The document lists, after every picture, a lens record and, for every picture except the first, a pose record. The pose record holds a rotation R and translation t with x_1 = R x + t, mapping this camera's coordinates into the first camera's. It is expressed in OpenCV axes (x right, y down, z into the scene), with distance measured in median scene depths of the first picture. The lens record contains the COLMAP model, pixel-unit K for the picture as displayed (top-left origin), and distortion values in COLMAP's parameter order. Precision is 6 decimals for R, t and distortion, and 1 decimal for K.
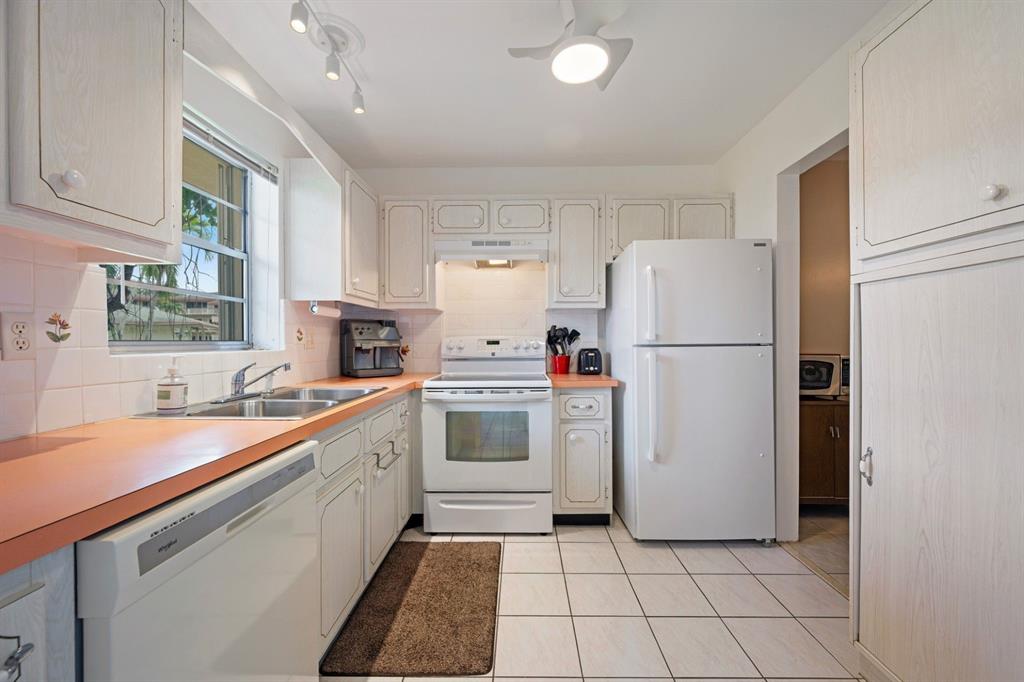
lens RADIAL K [[424.5, 0, 504.7], [0, 424.5, 344.4], [0, 0, 1]] dist [-0.001487, 0.000765]
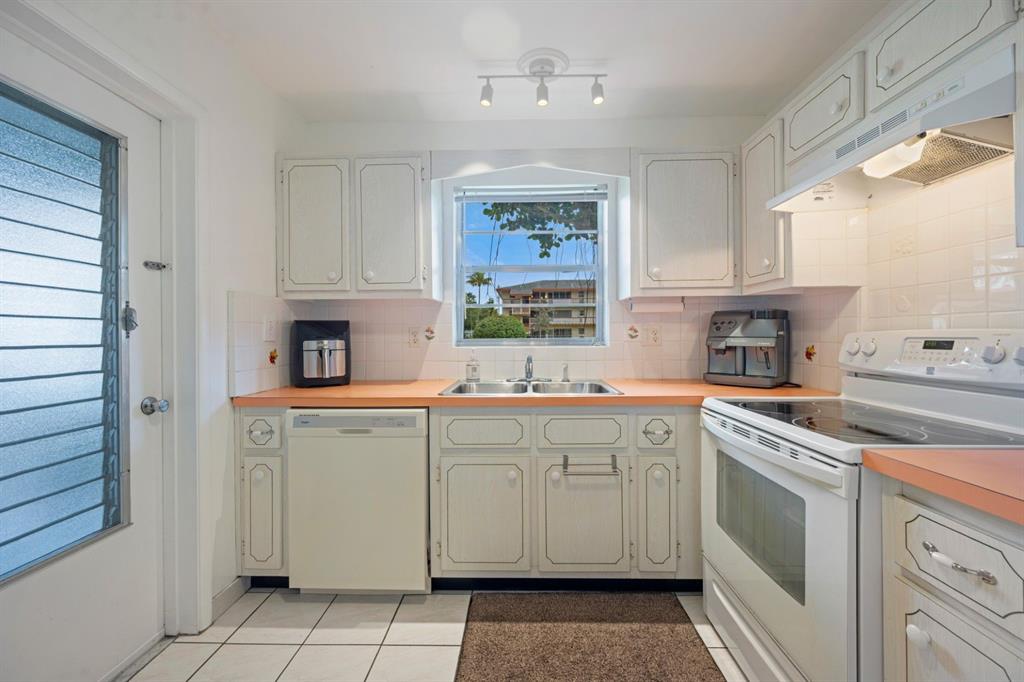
lens RADIAL K [[401.5, 0, 503.5], [0, 401.5, 333.9], [0, 0, 1]] dist [0.001838, 0.000257]
pose [[-0.019936, 0.001801, -0.999800, 0.488200], [-0.000714, 0.999998, 0.001815, -0.019821], [0.999801, 0.000750, -0.019934, 0.682577]]
